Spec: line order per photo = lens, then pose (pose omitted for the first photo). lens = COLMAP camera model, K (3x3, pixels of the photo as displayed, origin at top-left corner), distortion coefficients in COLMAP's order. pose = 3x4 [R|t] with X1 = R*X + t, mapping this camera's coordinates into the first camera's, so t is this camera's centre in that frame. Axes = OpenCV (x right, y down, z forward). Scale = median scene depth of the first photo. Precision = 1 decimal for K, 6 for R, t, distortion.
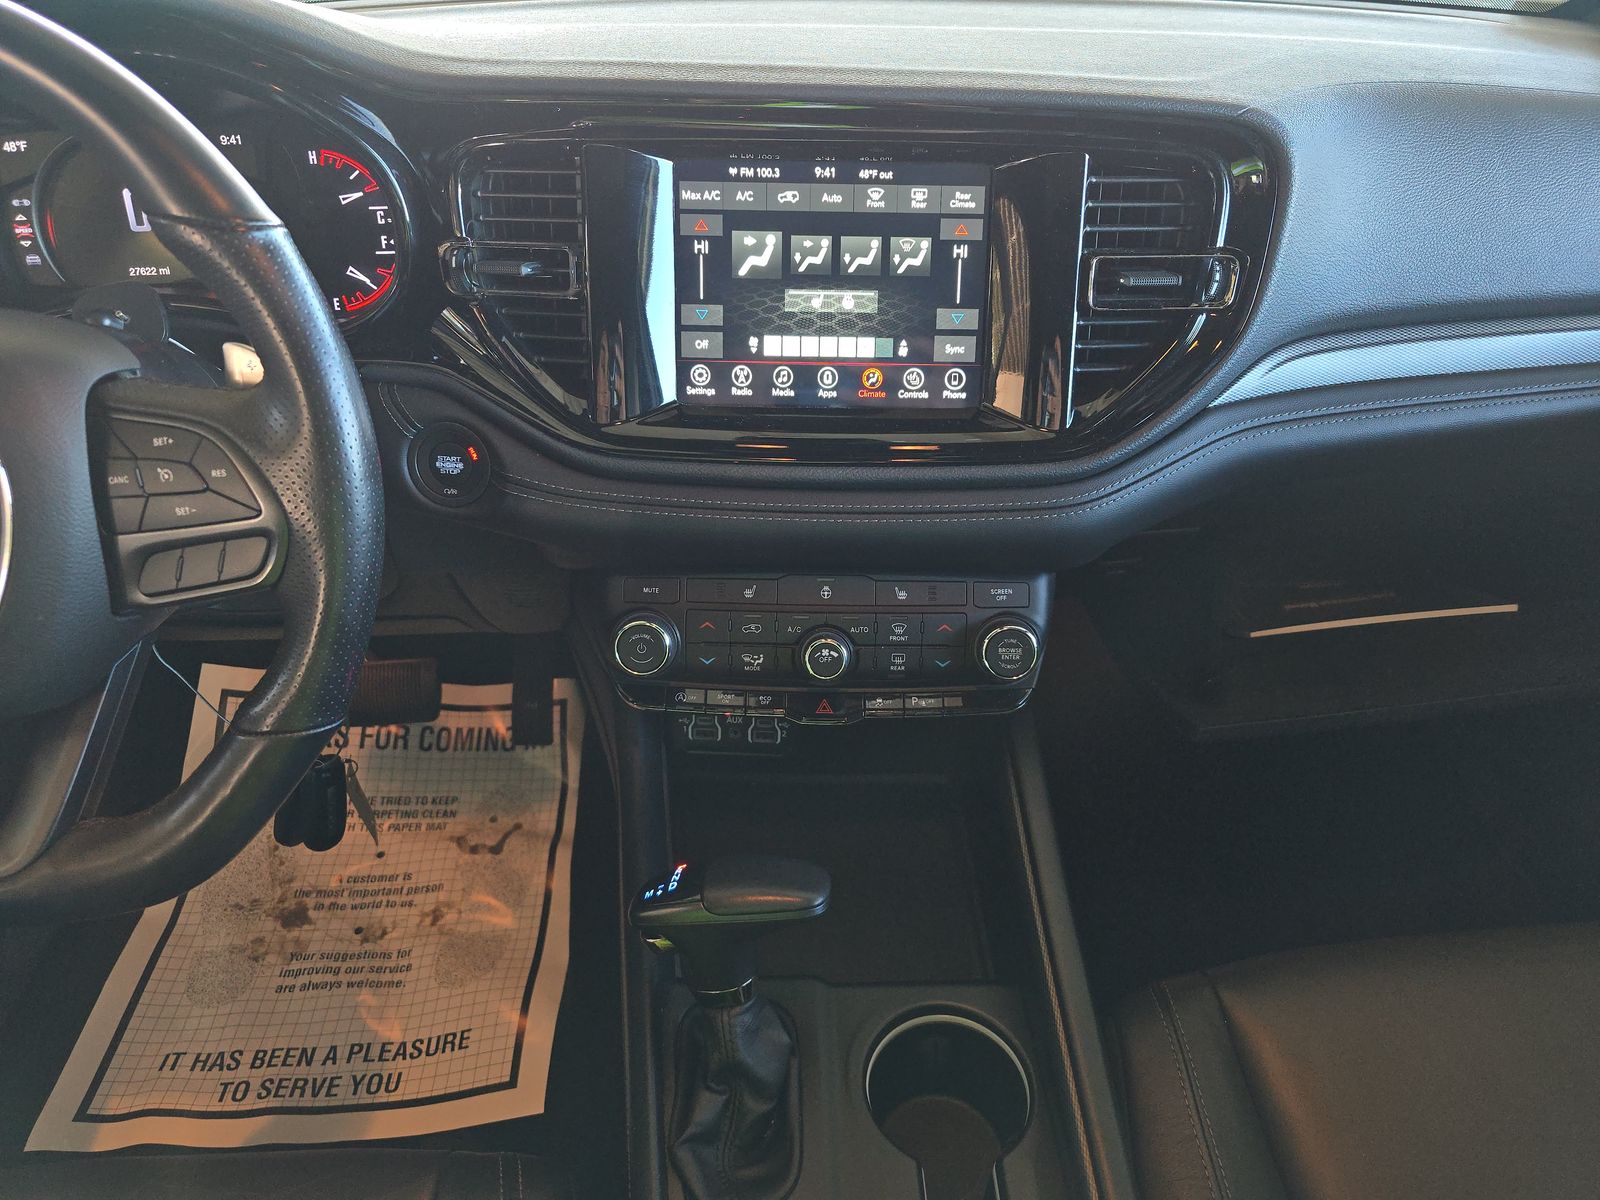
lens RADIAL K [[1097.0, 0, 812.2], [0, 1097.0, 603.3], [0, 0, 1]] dist [0.033299, -0.035909]
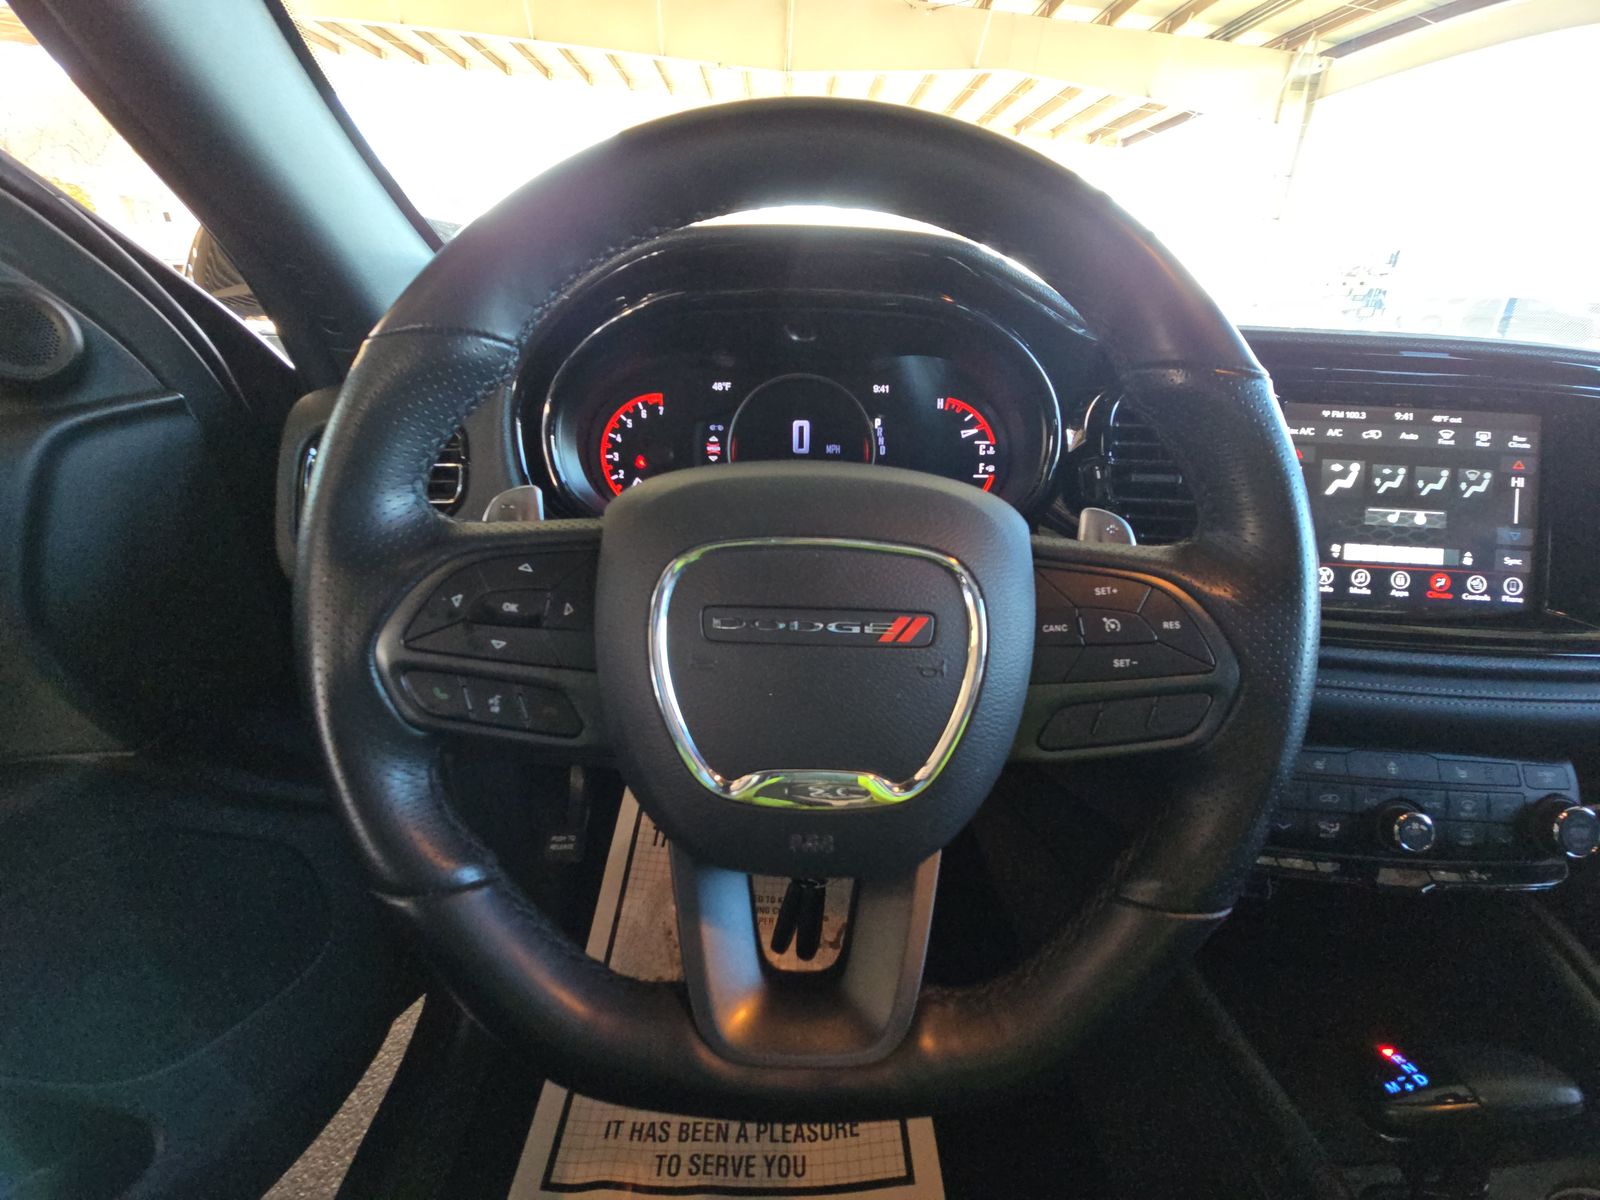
lens RADIAL K [[637.0, 0, 797.7], [0, 637.0, 604.2], [0, 0, 1]] dist [-0.008095, 0.000102]
pose [[0.998300, 0.041267, -0.041149, -0.576245], [-0.049410, 0.973757, -0.222161, 0.000726], [0.030901, 0.223817, 0.974141, 0.317201]]
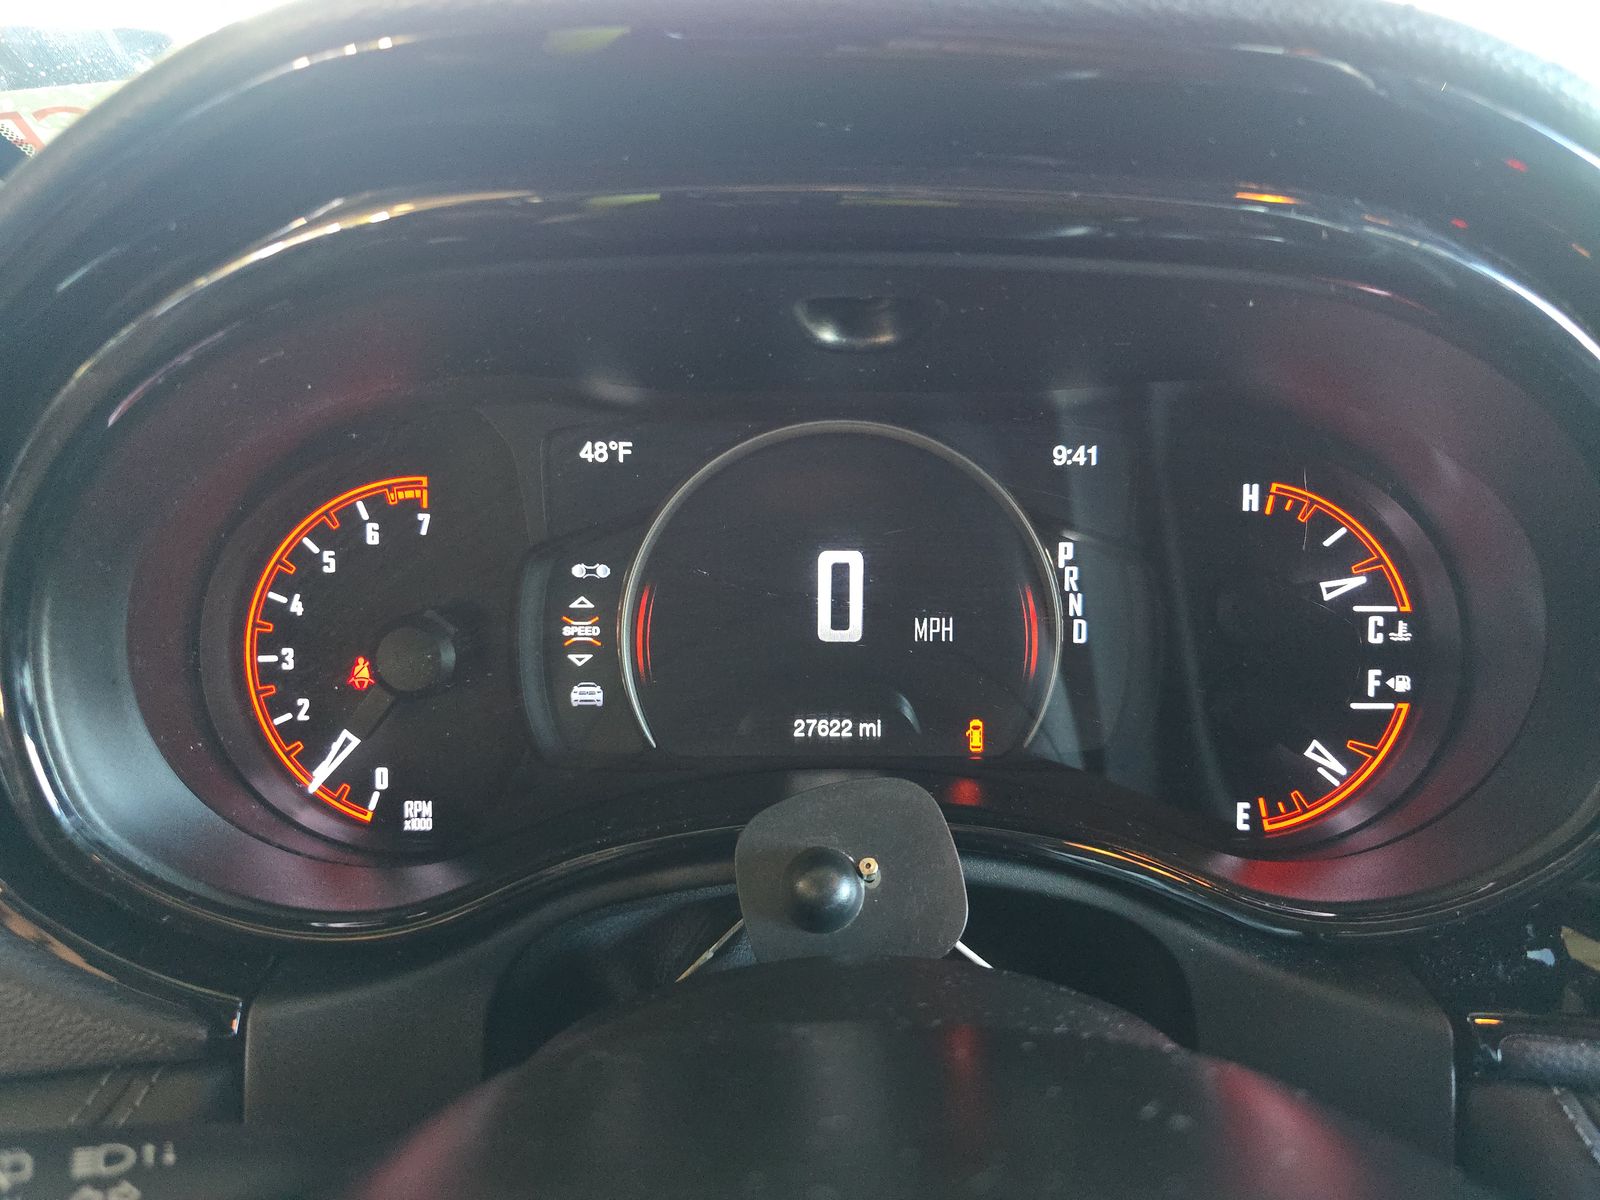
lens RADIAL K [[1097.0, 0, 801.8], [0, 1097.0, 596.4], [0, 0, 1]] dist [0.033299, -0.035909]
pose [[0.998200, 0.038008, -0.046382, -0.606116], [-0.049536, 0.958548, -0.280593, -0.232448], [0.033795, 0.282386, 0.958705, 0.581028]]
